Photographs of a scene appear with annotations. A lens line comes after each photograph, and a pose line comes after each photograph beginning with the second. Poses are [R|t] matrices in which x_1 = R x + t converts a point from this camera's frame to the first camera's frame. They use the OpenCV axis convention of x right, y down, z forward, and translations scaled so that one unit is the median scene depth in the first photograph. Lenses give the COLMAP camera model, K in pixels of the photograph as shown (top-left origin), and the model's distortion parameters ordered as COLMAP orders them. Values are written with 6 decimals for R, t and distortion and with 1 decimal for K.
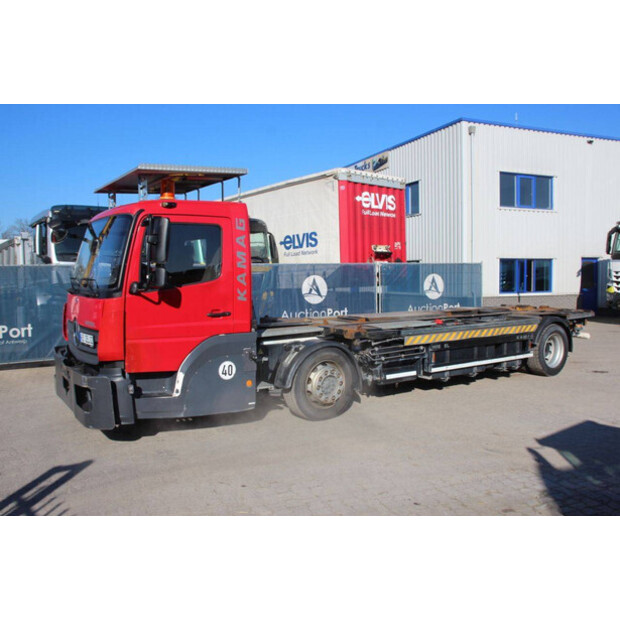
lens RADIAL K [[556.7, 0, 294.8], [0, 556.7, 308.5], [0, 0, 1]] dist [-0.104113, 0.019612]
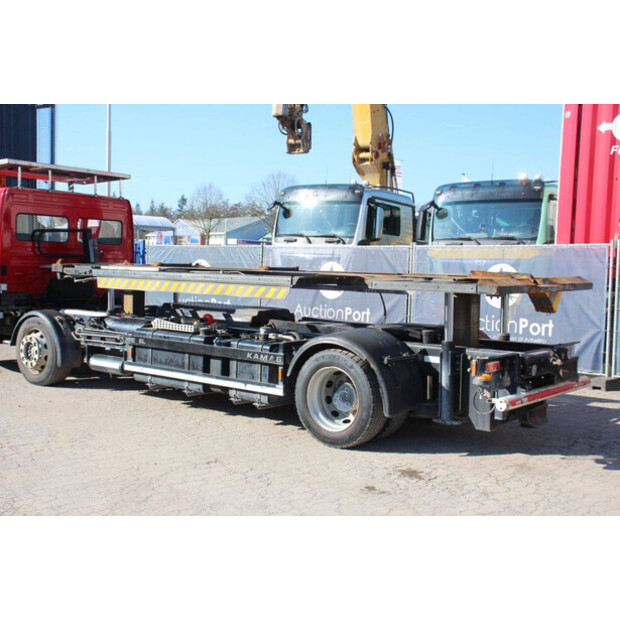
lens RADIAL K [[793.8, 0, 311.2], [0, 793.8, 324.5], [0, 0, 1]] dist [-0.002549, -0.000714]
pose [[0.303960, 0.087064, -0.948698, 0.782227], [-0.086771, 0.994206, 0.063439, -0.027123], [0.948725, 0.063037, 0.309753, 0.481423]]
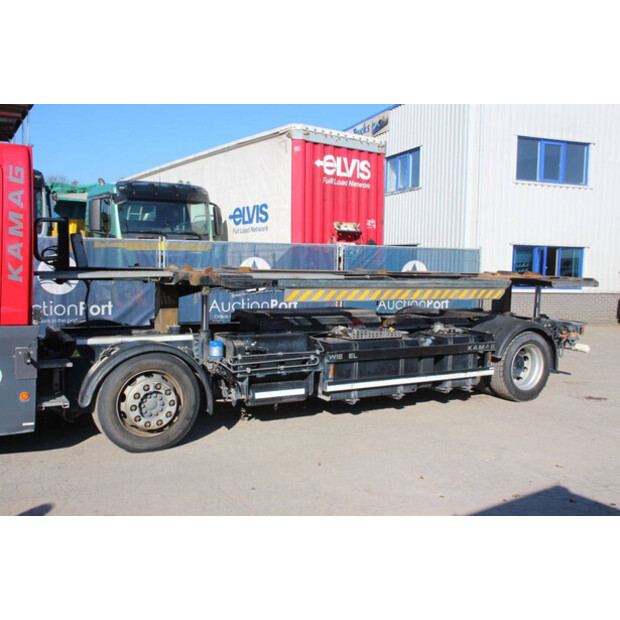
lens RADIAL K [[625.5, 0, 292.8], [0, 625.5, 308.1], [0, 0, 1]] dist [-0.060179, 0.017218]
pose [[0.997954, 0.036991, -0.052154, 0.130308], [-0.036119, 0.999193, 0.017568, -0.003928], [0.052762, -0.015648, 0.998485, 0.095067]]
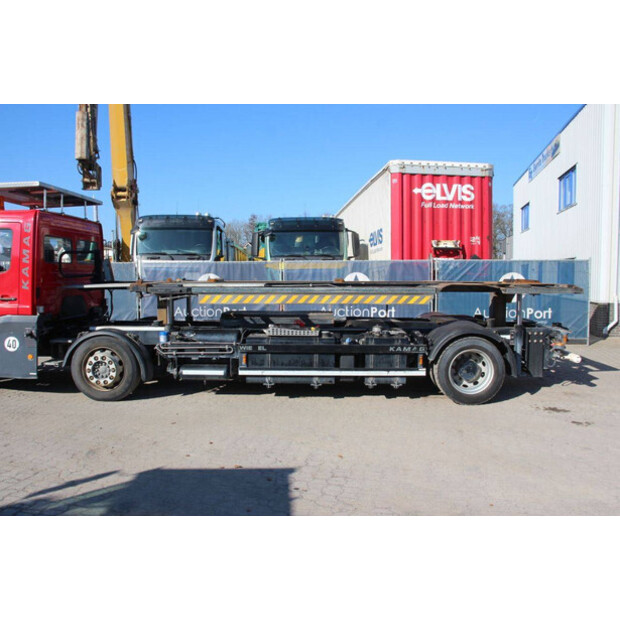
lens RADIAL K [[512.6, 0, 310.0], [0, 512.6, 310.0], [0, 0, 1]] dist [-0.115712, 0.006393]
pose [[0.829941, 0.048086, -0.555776, 0.442371], [-0.042717, 0.998831, 0.022630, -0.009691], [0.556214, 0.004960, 0.831024, 0.189048]]
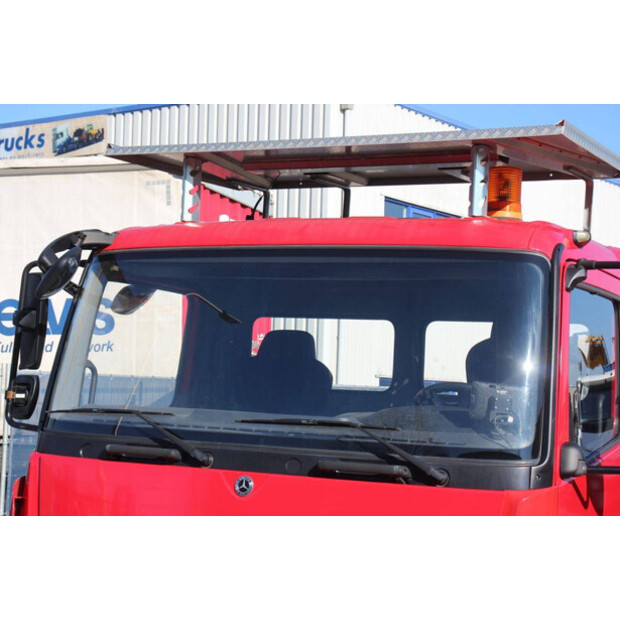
lens RADIAL K [[1209.1, 0, 310.3], [0, 1209.1, 329.3], [0, 0, 1]] dist [0.309044, 0.018287]
pose [[0.835457, 0.064030, 0.545813, -0.335826], [-0.004481, 0.993950, -0.109743, -0.012962], [-0.549538, 0.089240, 0.830689, 0.161026]]
